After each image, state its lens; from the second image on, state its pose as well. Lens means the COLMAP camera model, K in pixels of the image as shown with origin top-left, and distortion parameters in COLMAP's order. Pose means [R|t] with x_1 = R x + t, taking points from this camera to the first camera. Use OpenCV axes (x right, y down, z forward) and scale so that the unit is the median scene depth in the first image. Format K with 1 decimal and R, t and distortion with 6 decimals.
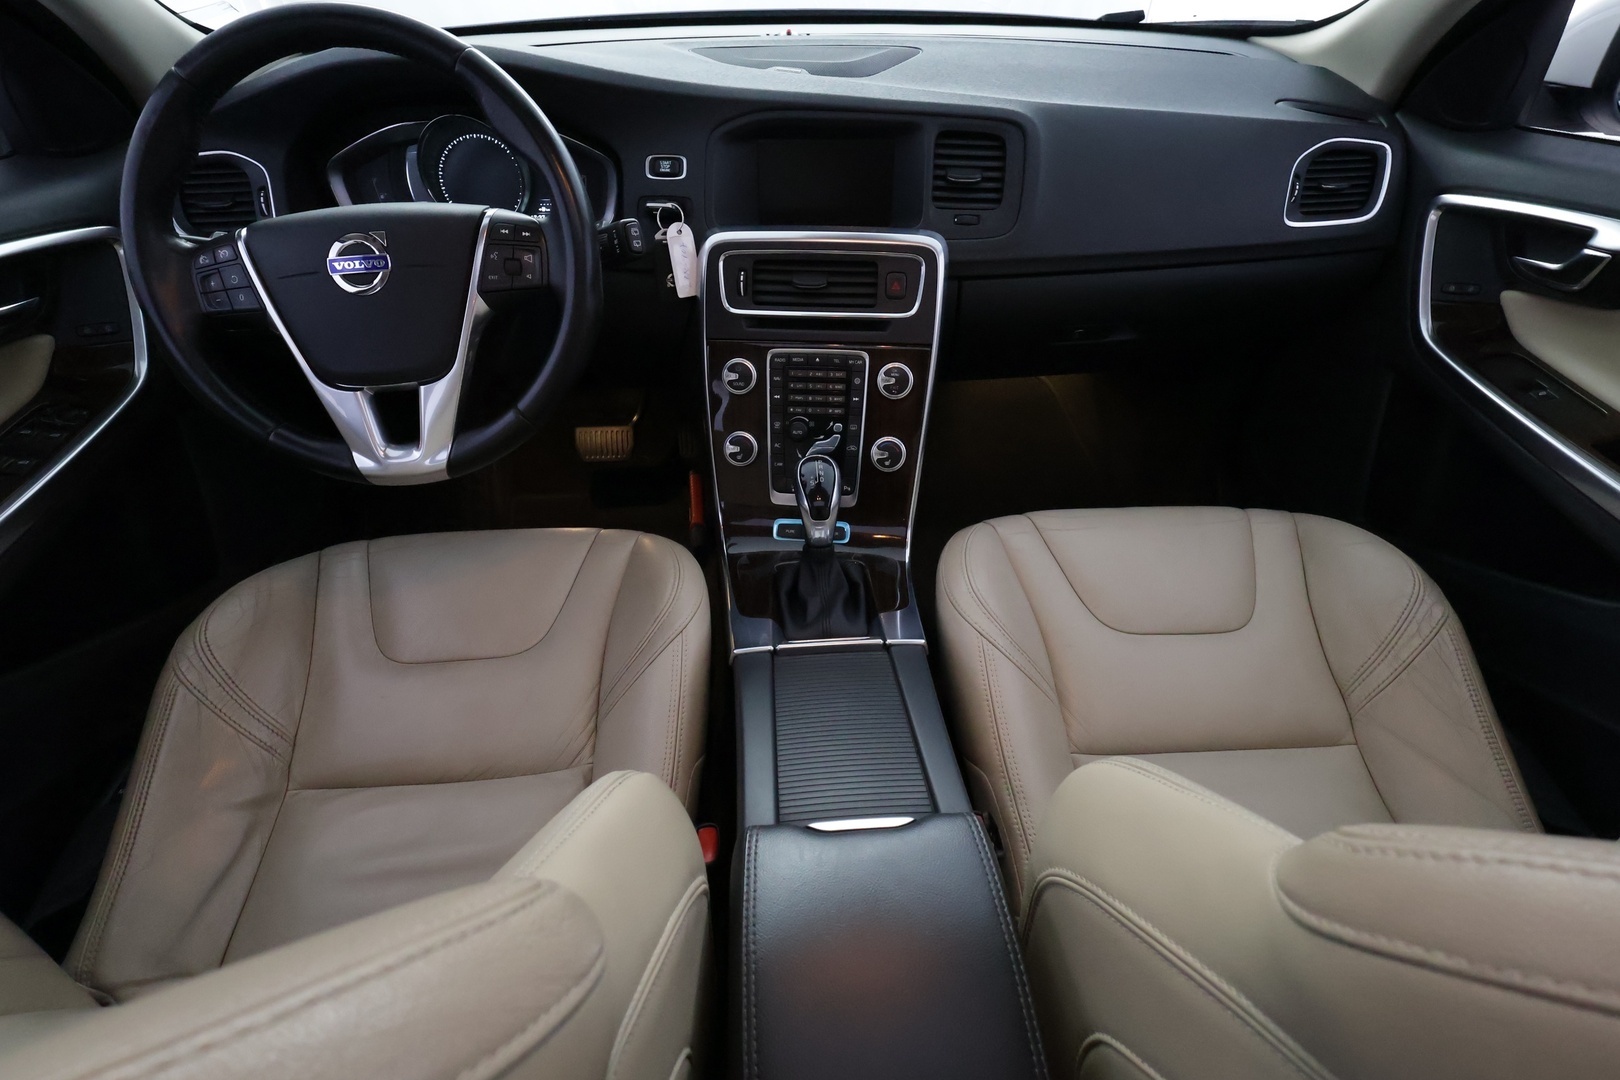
lens RADIAL K [[790.3, 0, 808.4], [0, 790.3, 545.9], [0, 0, 1]] dist [0.003083, 0.002125]
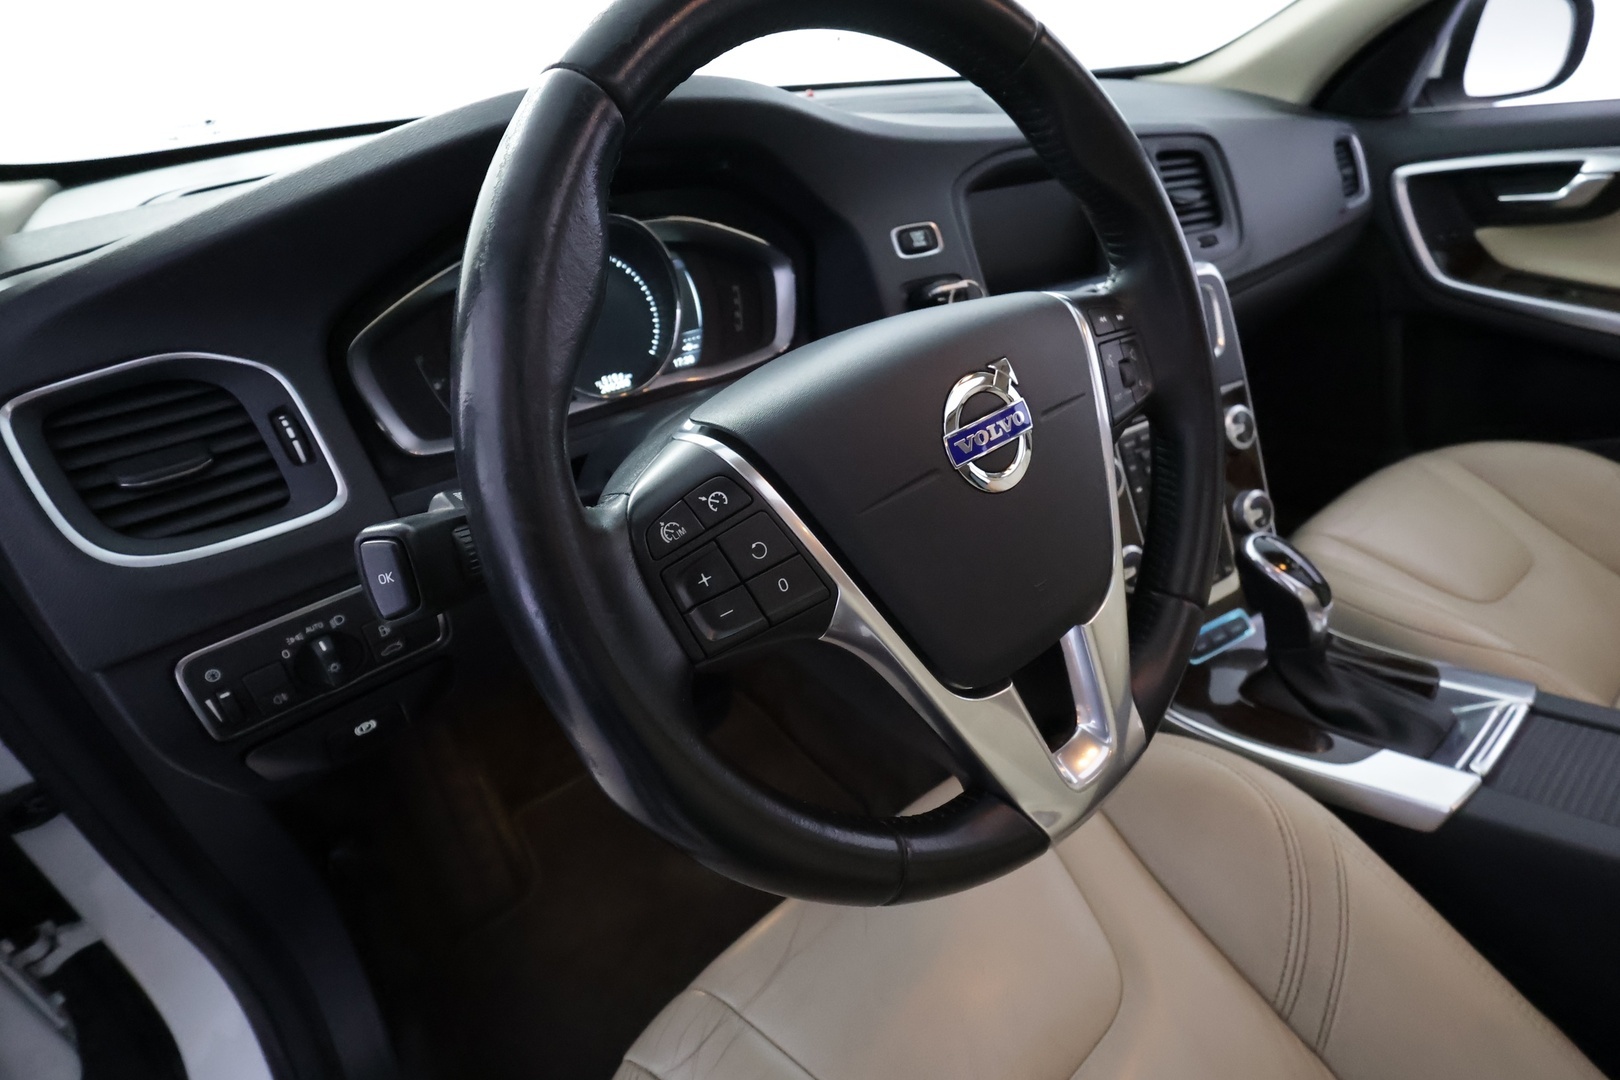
lens RADIAL K [[790.3, 0, 811.7], [0, 790.3, 538.8], [0, 0, 1]] dist [0.003083, 0.002125]
pose [[0.815527, -0.328668, 0.476334, -0.683694], [0.395893, 0.917196, -0.044945, -0.238241], [-0.422120, 0.225231, 0.878115, 0.477639]]
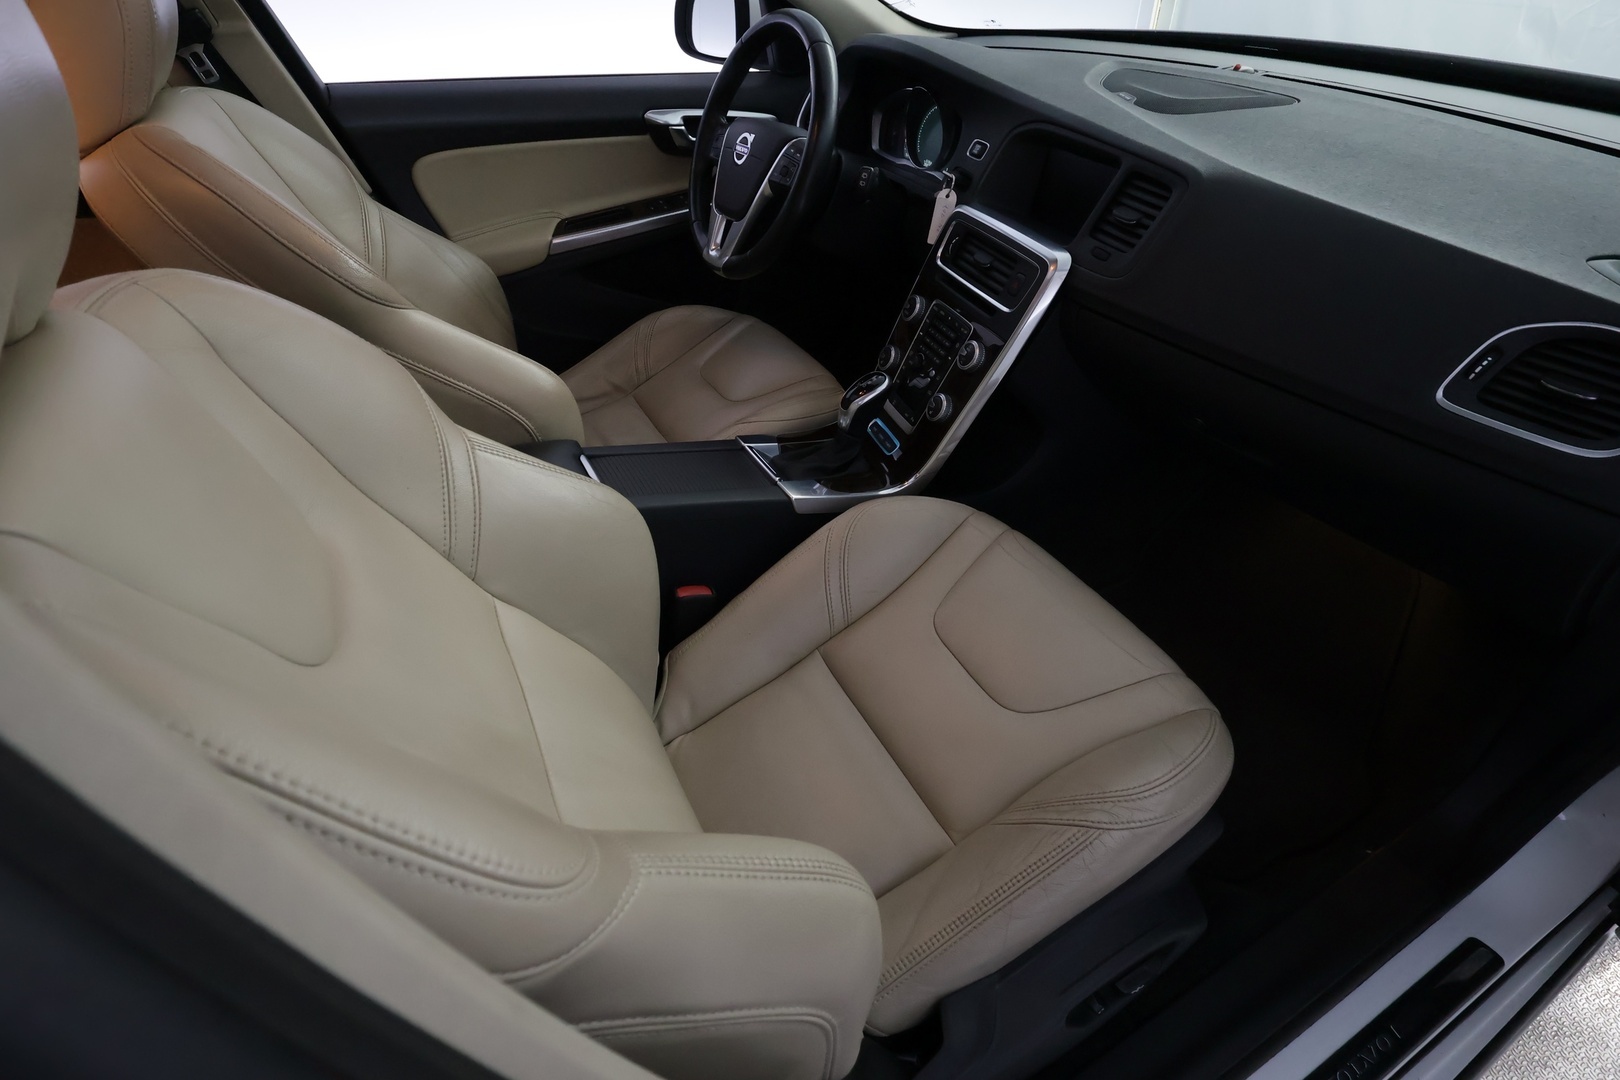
lens RADIAL K [[790.3, 0, 800.1], [0, 790.3, 545.3], [0, 0, 1]] dist [0.003083, 0.002125]
pose [[0.406624, 0.570110, -0.713885, 1.005747], [-0.549122, 0.777016, 0.307752, -0.211246], [0.730153, 0.266870, 0.629013, 0.139073]]
